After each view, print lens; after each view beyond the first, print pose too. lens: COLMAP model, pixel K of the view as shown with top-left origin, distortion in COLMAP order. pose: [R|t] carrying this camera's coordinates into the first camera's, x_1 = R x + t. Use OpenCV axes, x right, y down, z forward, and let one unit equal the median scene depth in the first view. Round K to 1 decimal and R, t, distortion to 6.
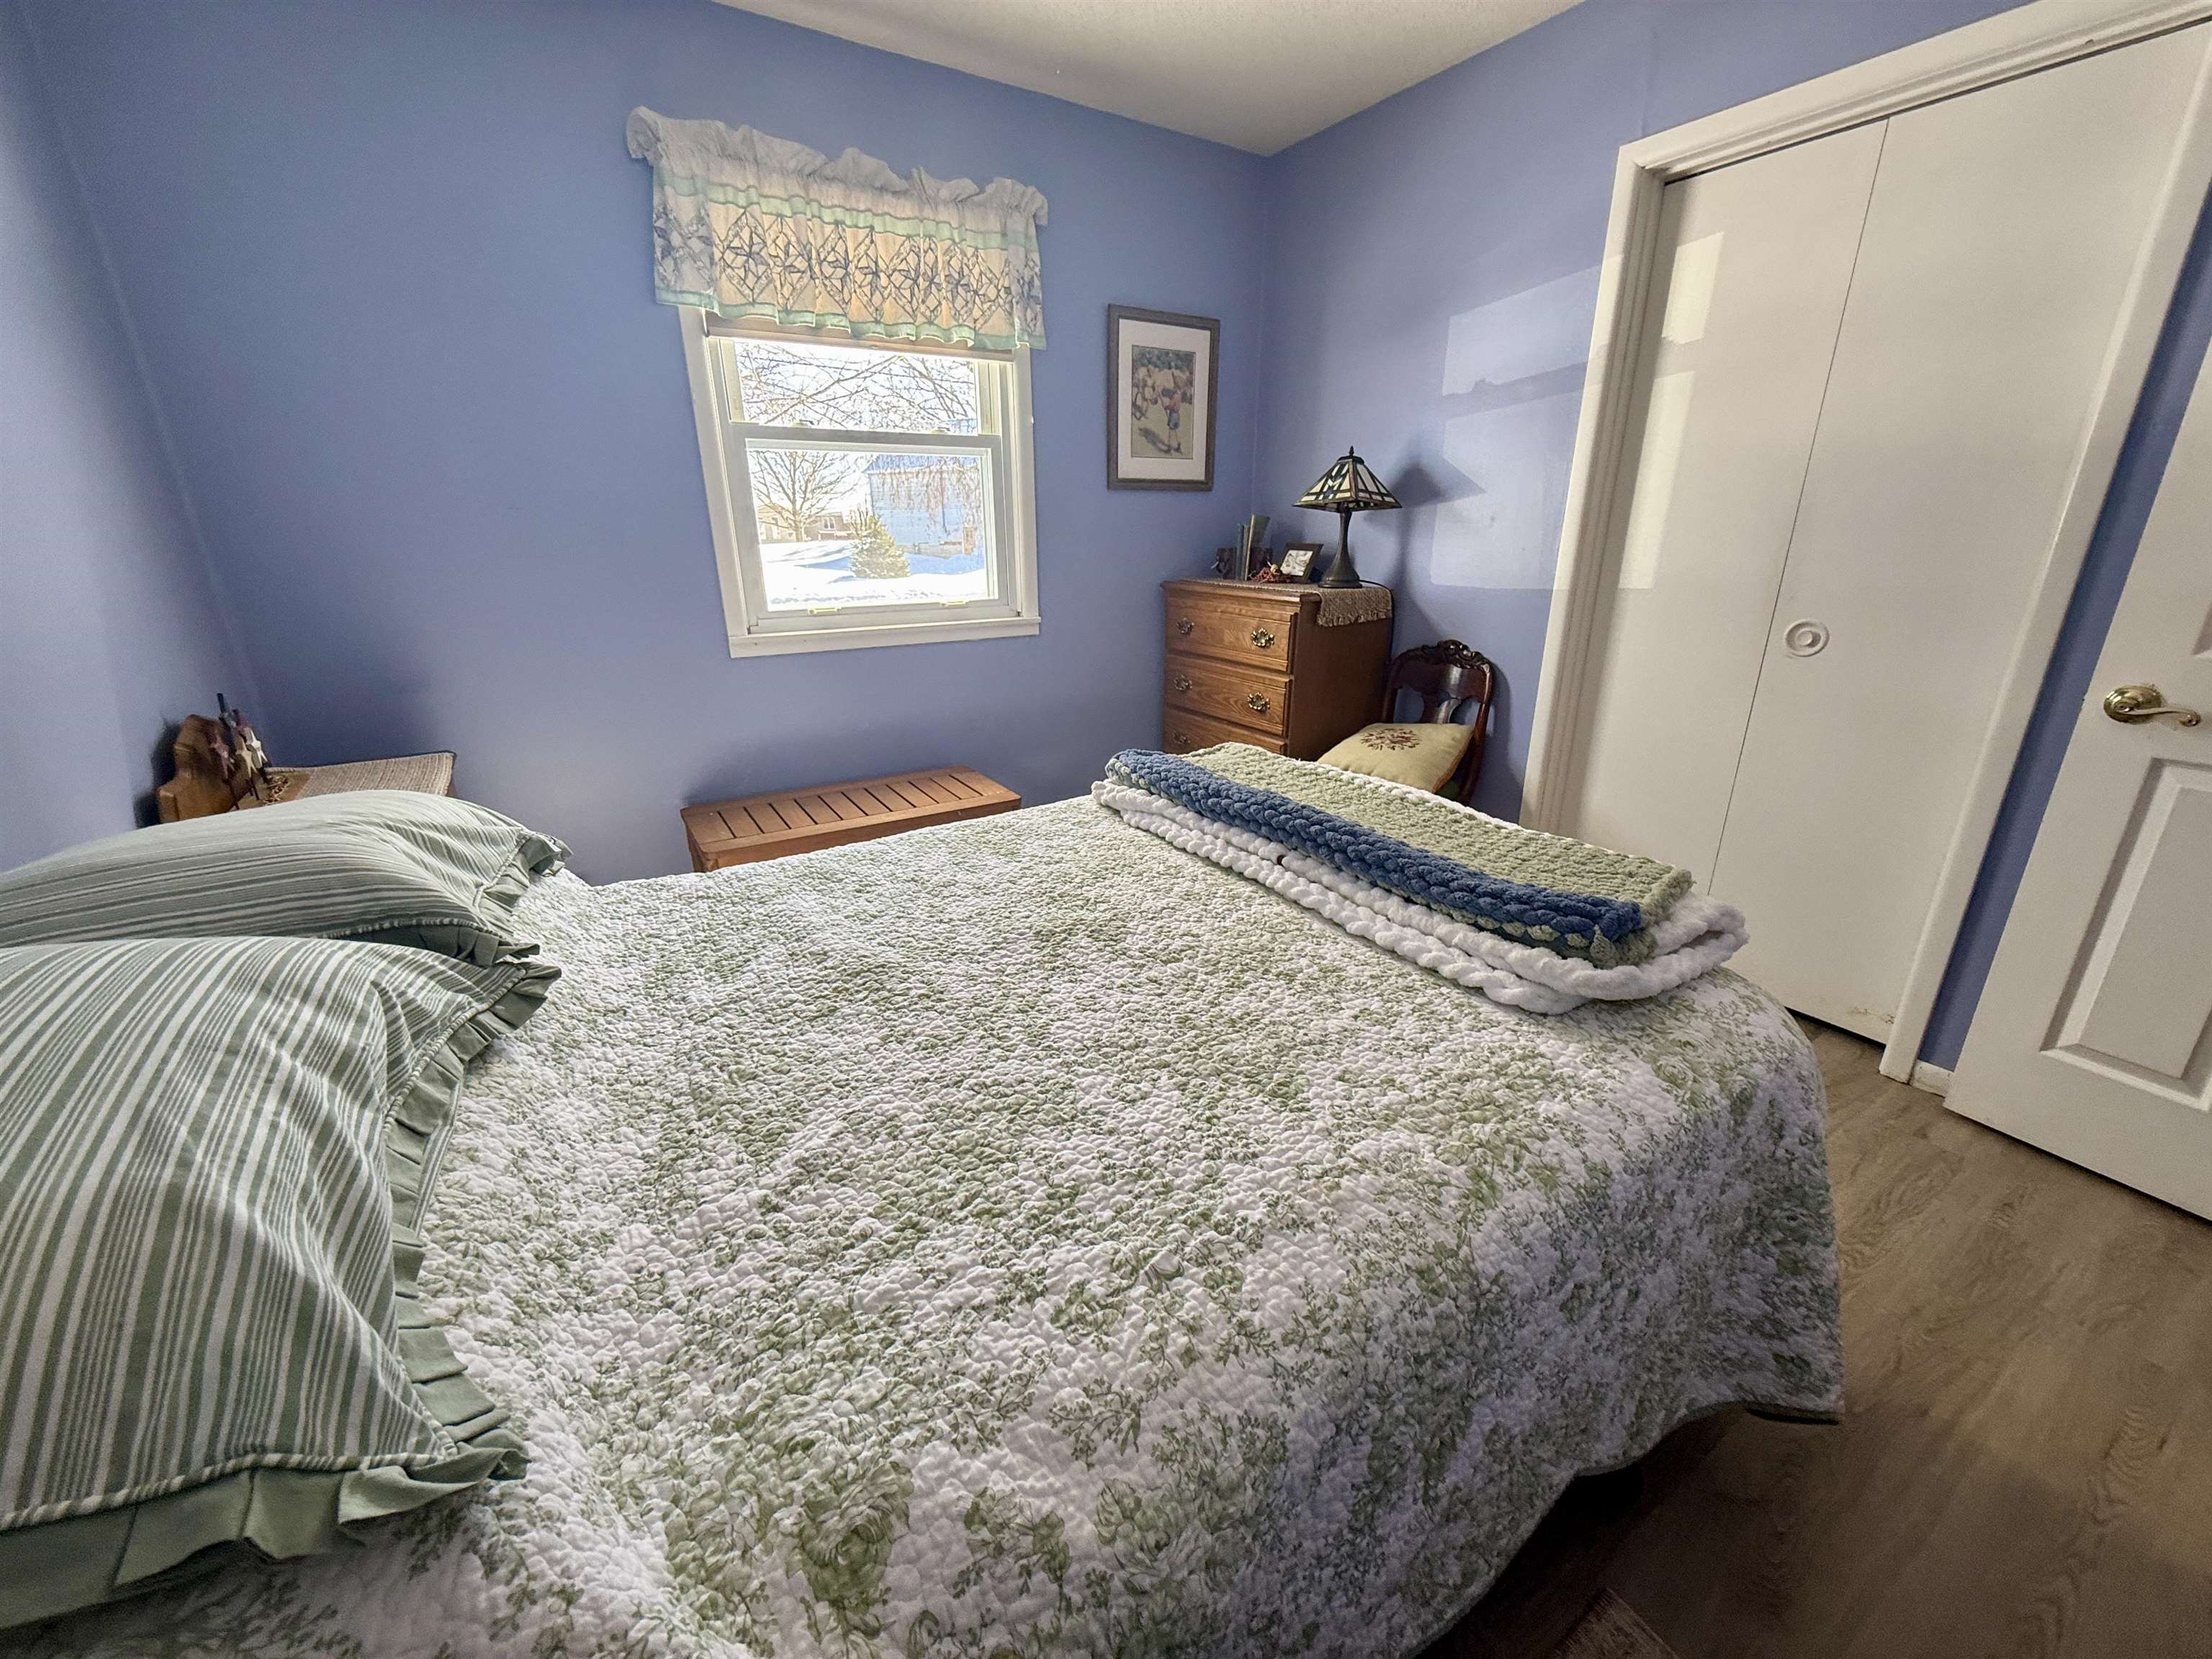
lens RADIAL K [[881.2, 0, 1117.0], [0, 881.2, 829.2], [0, 0, 1]] dist [-0.000938, 0.000091]
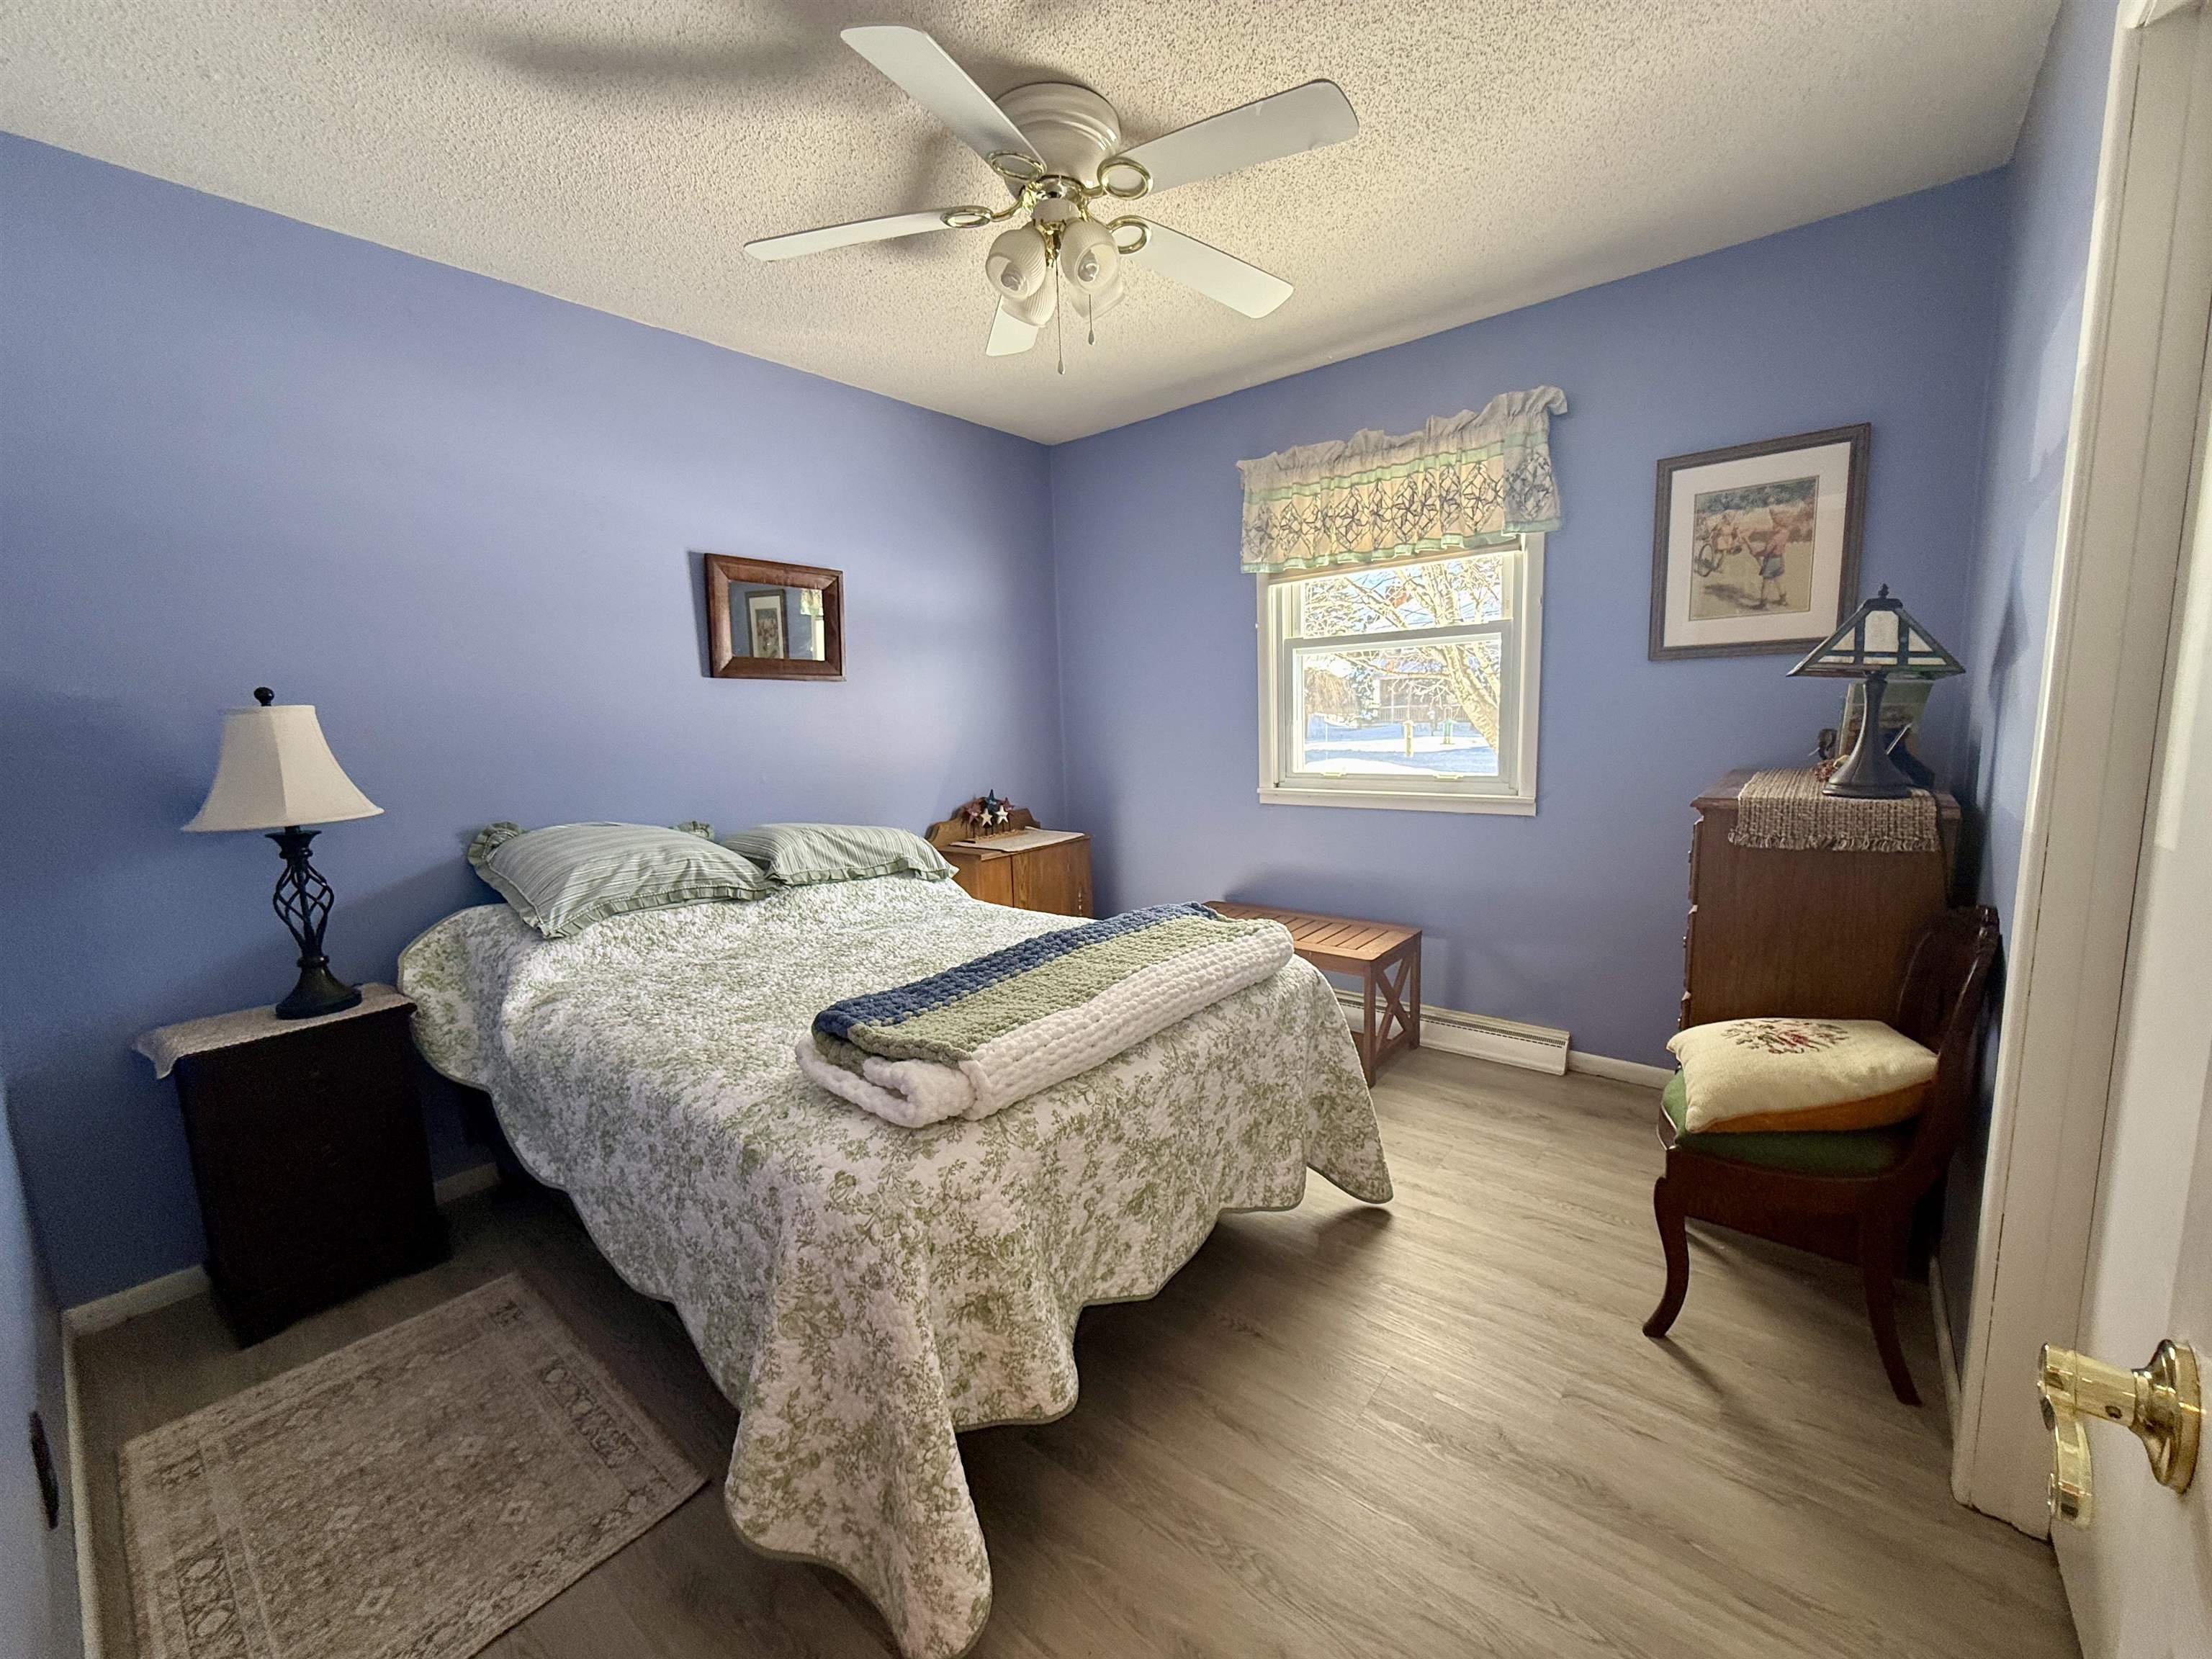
lens RADIAL K [[881.2, 0, 1119.6], [0, 881.2, 834.9], [0, 0, 1]] dist [-0.000938, 0.000091]
pose [[0.310788, 0.130981, -0.941411, 0.723196], [-0.276353, 0.960123, 0.042352, -0.131843], [0.909417, 0.246999, 0.334592, 0.323308]]
